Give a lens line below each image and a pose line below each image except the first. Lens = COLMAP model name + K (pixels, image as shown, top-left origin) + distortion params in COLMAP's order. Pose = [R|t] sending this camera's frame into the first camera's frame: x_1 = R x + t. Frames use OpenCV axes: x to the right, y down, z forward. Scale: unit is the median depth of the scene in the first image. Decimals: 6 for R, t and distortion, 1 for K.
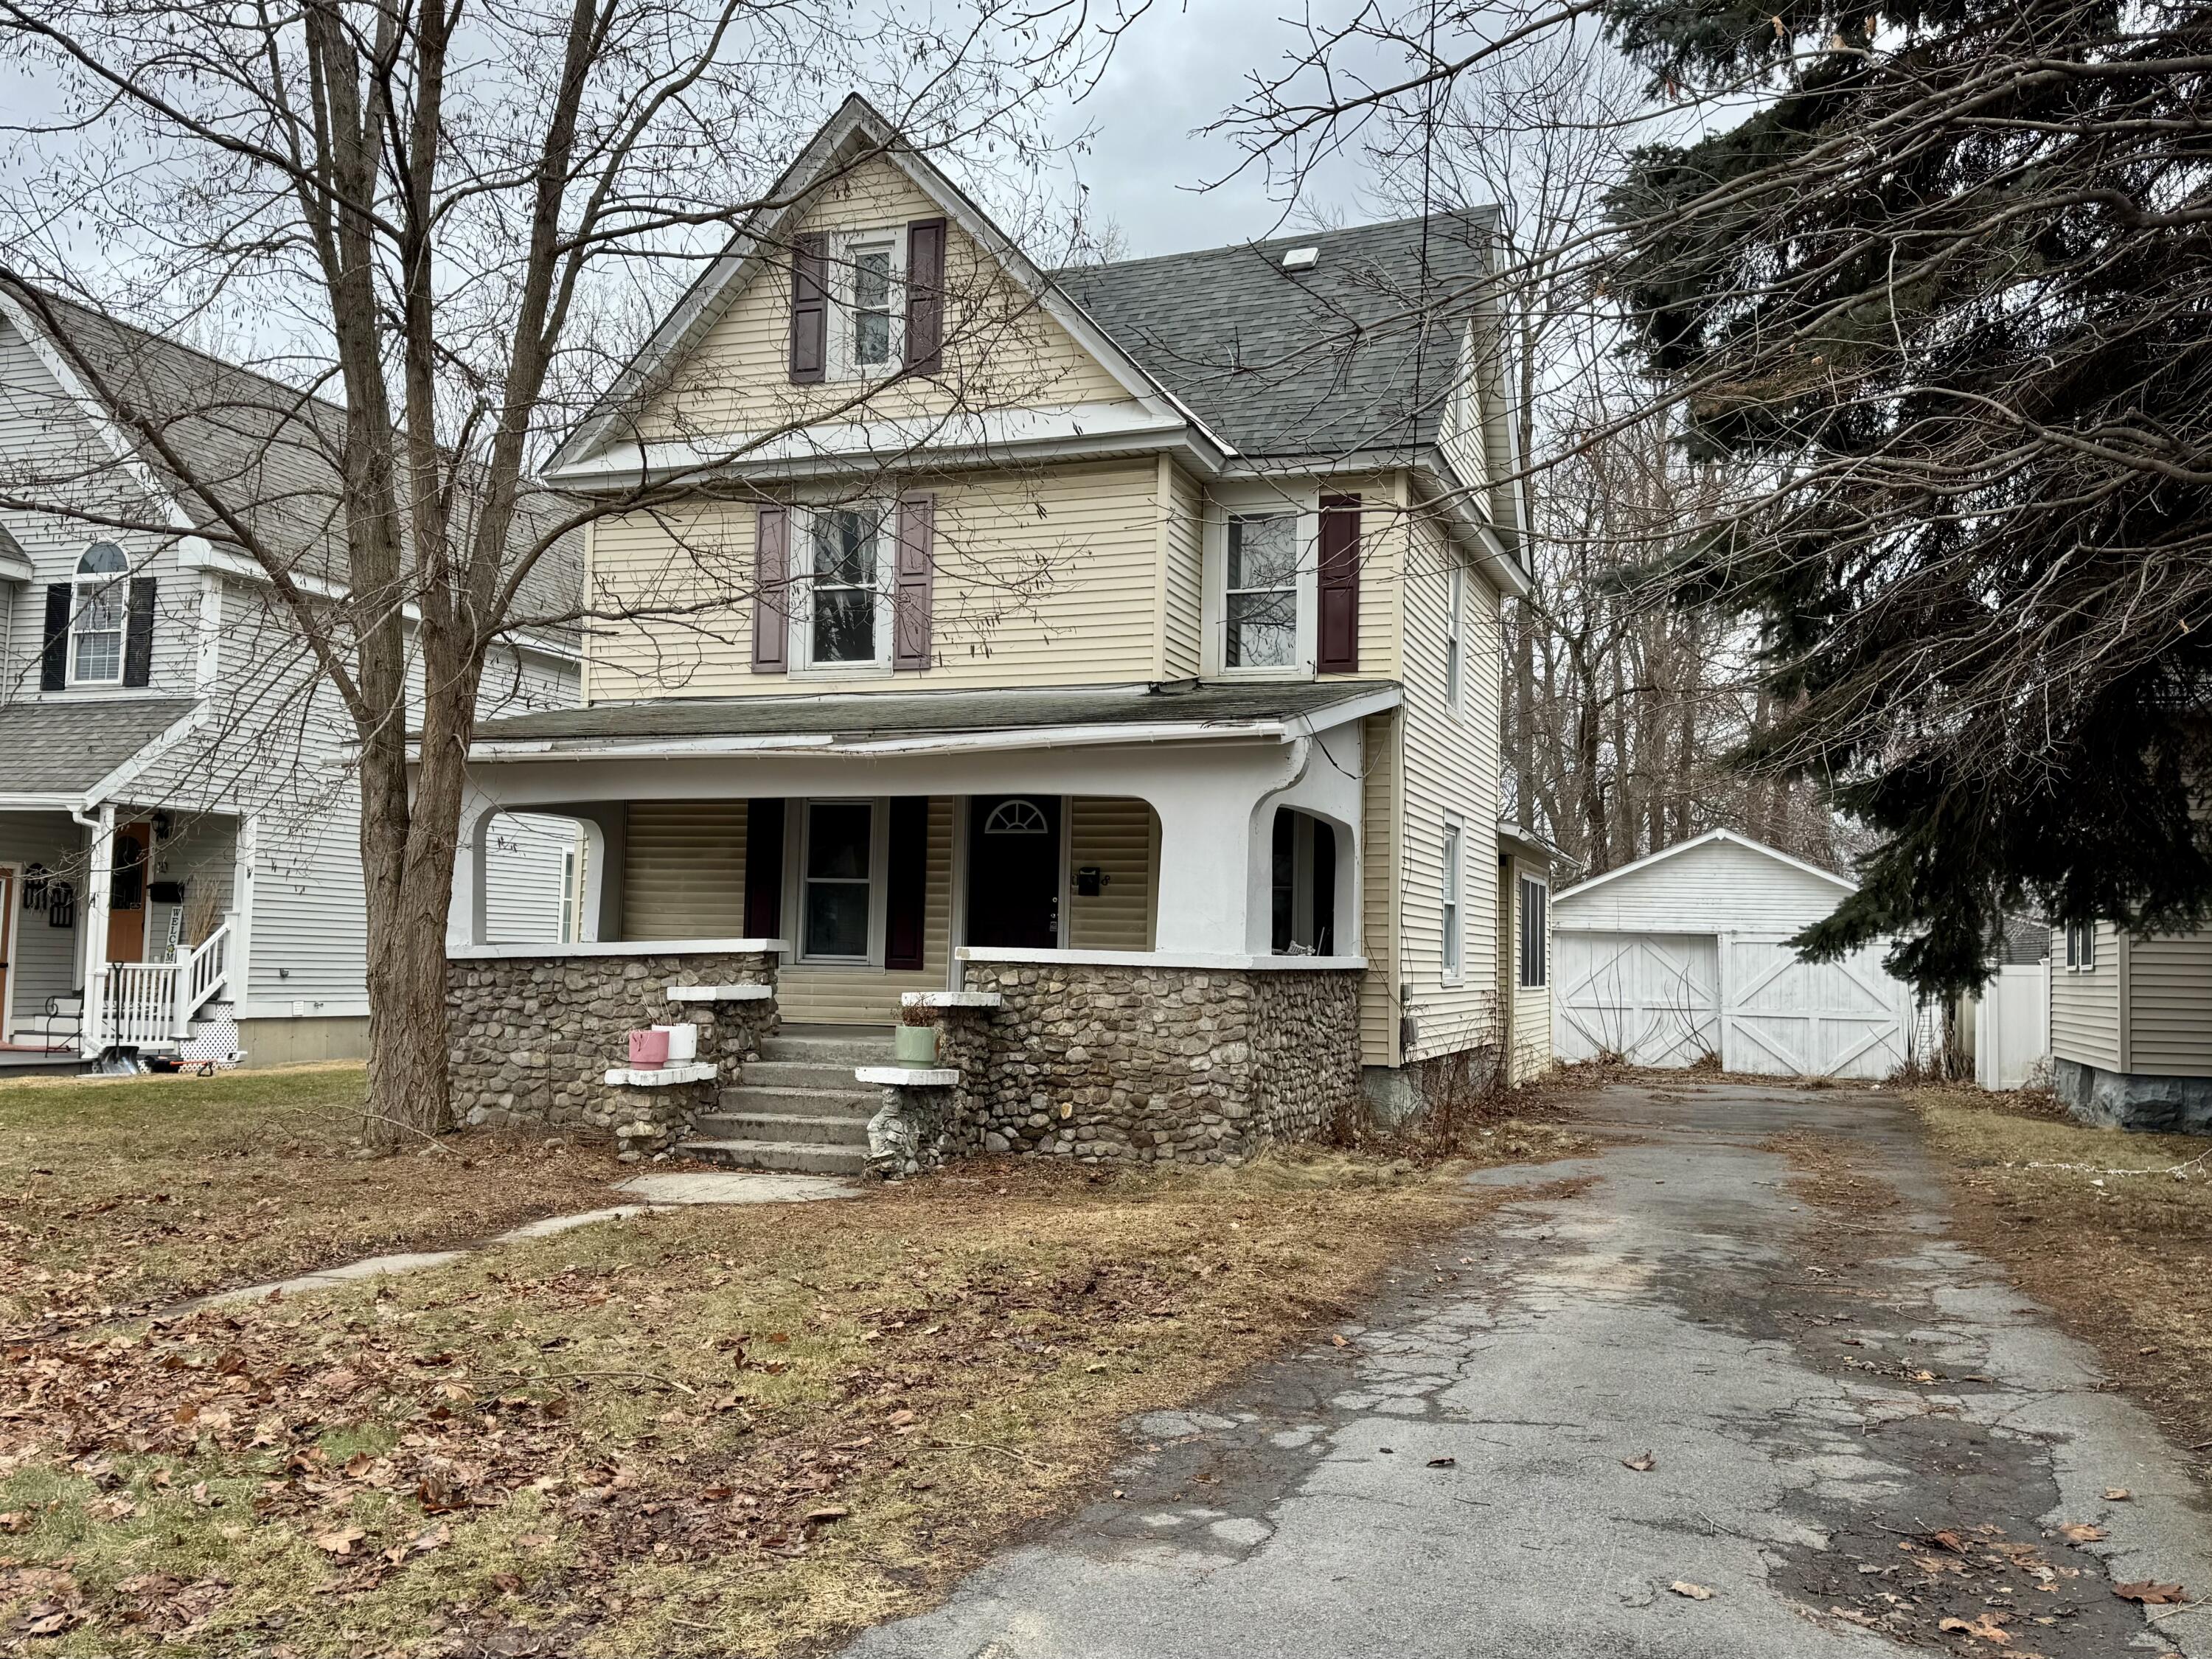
lens RADIAL K [[1893.6, 0, 1102.2], [0, 1893.6, 819.5], [0, 0, 1]] dist [0.163080, -0.258367]
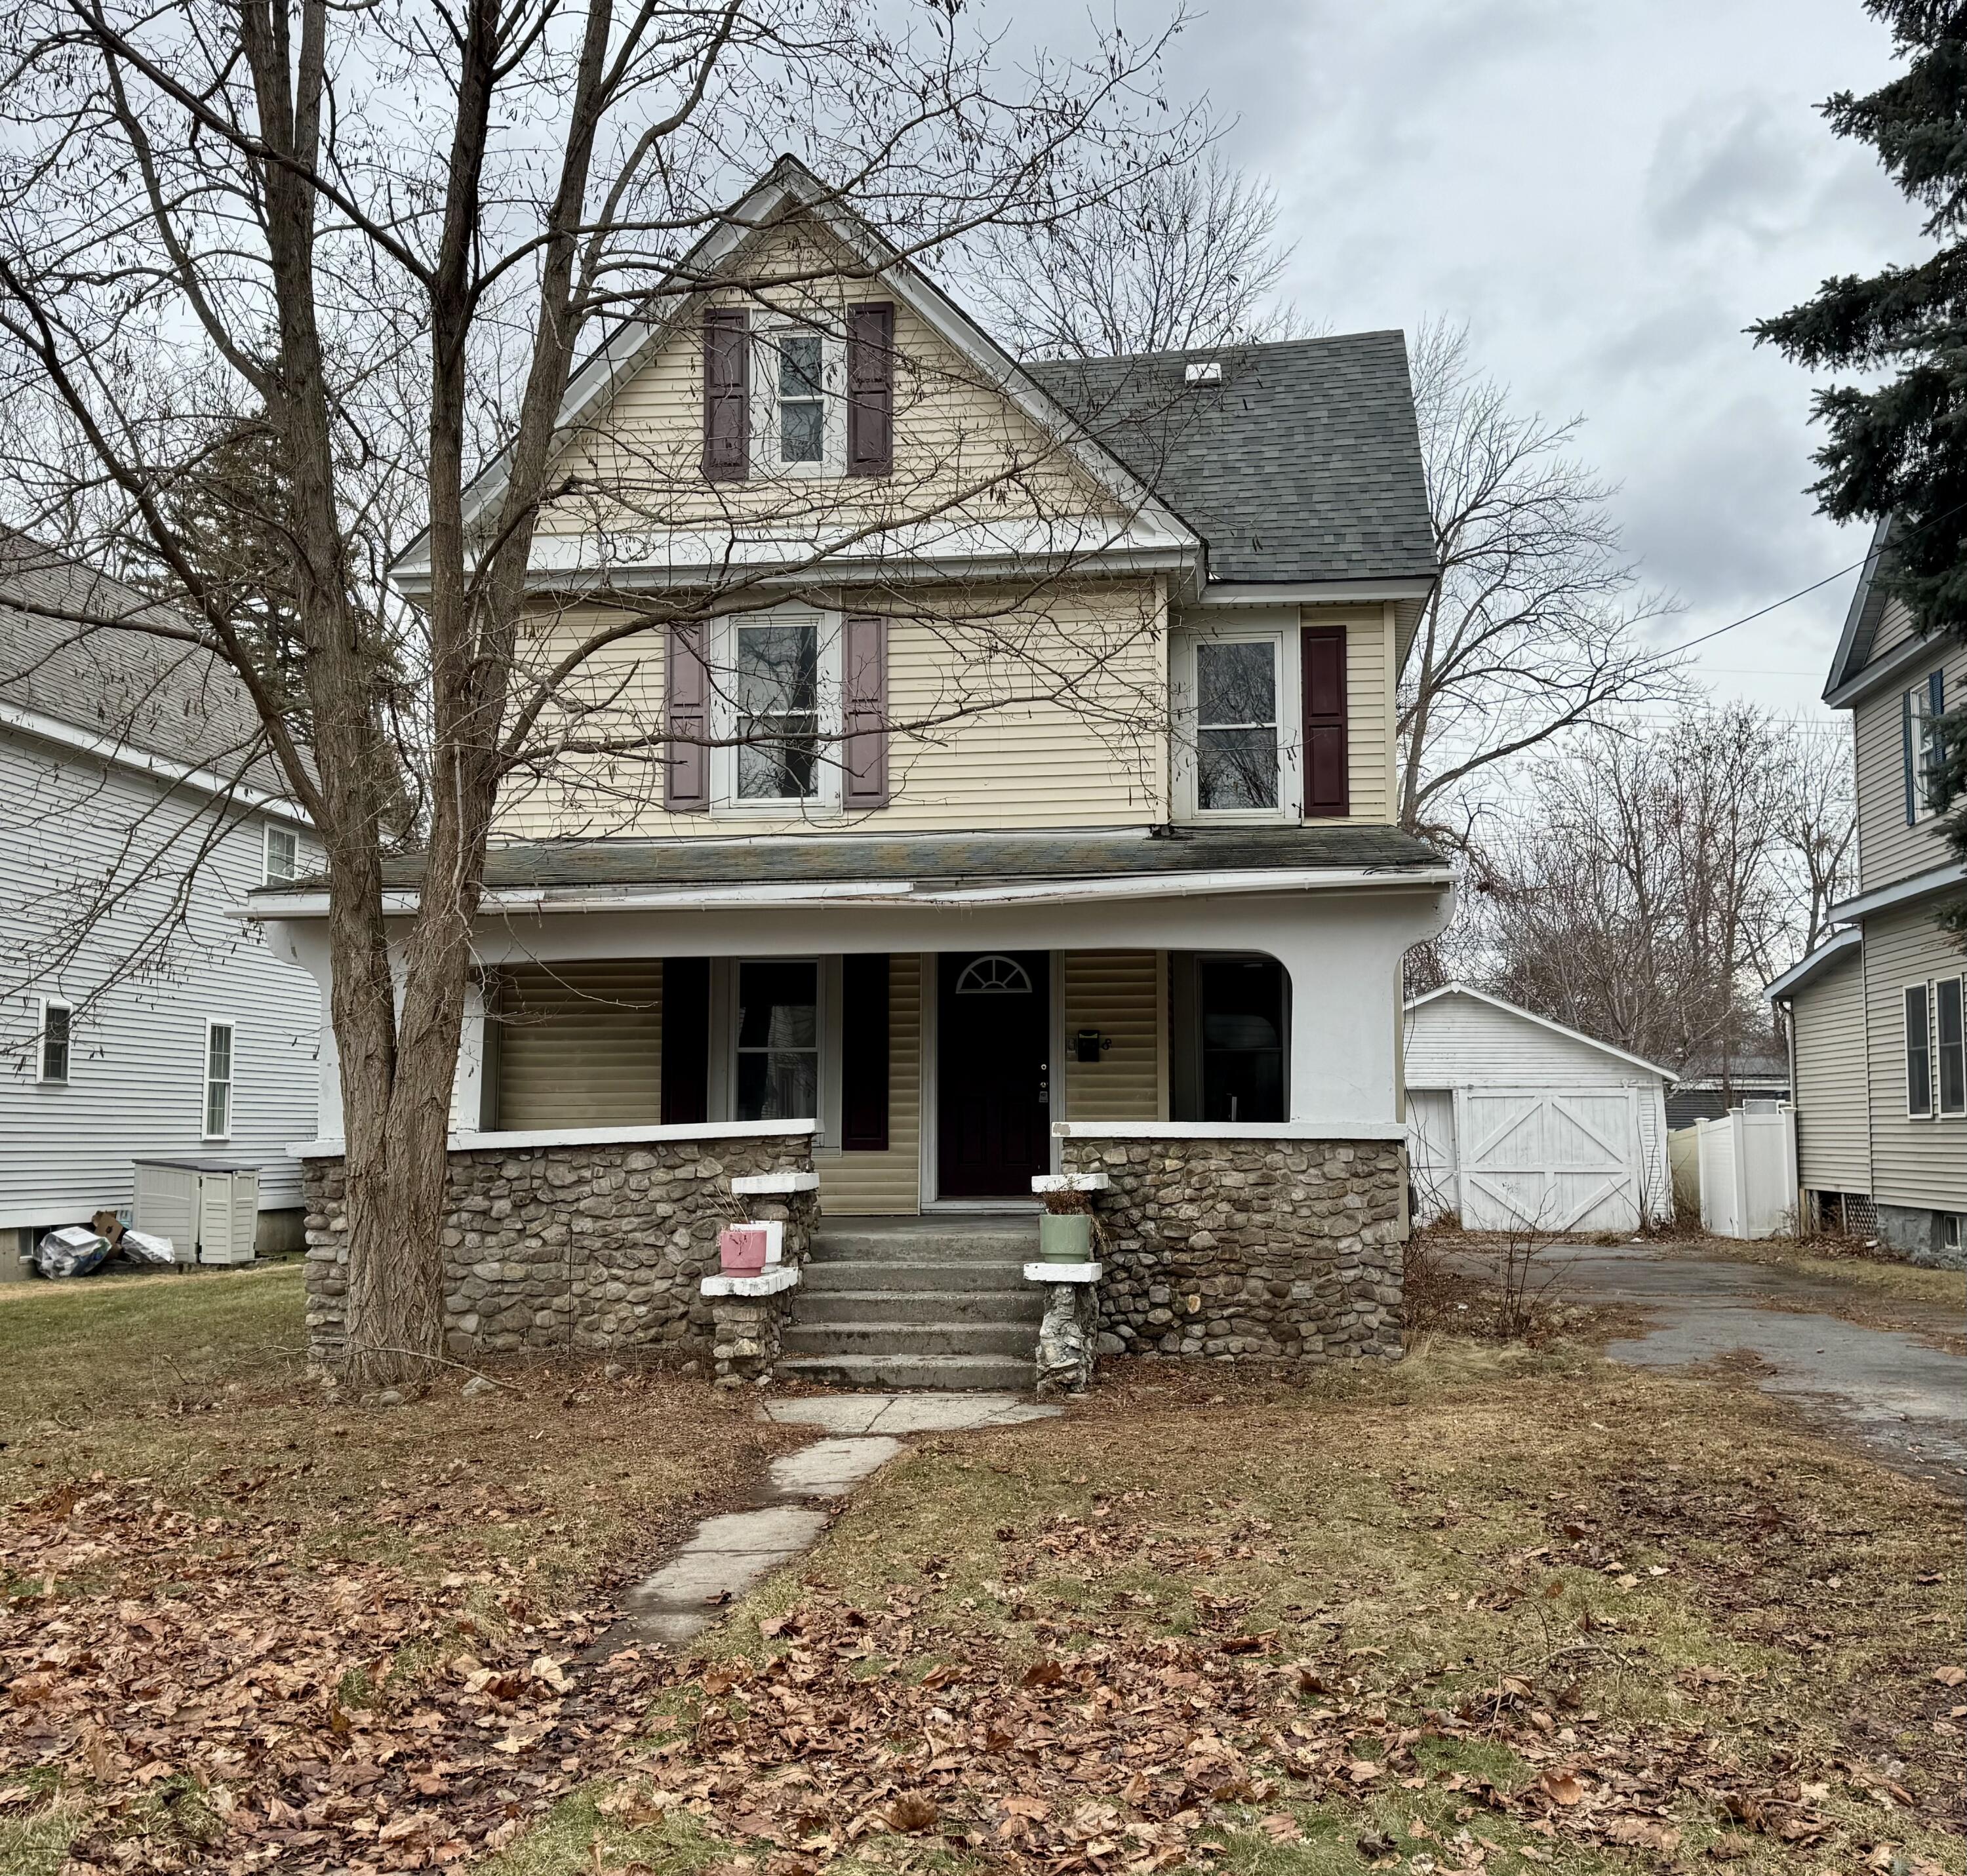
lens RADIAL K [[2015.5, 0, 983.5], [0, 2015.5, 938.0], [0, 0, 1]] dist [0.165896, -0.332767]
pose [[0.969879, -0.004706, 0.243543, -0.308940], [0.009528, 0.999781, -0.018627, -0.001087], [-0.243402, 0.020386, 0.969711, 0.089502]]
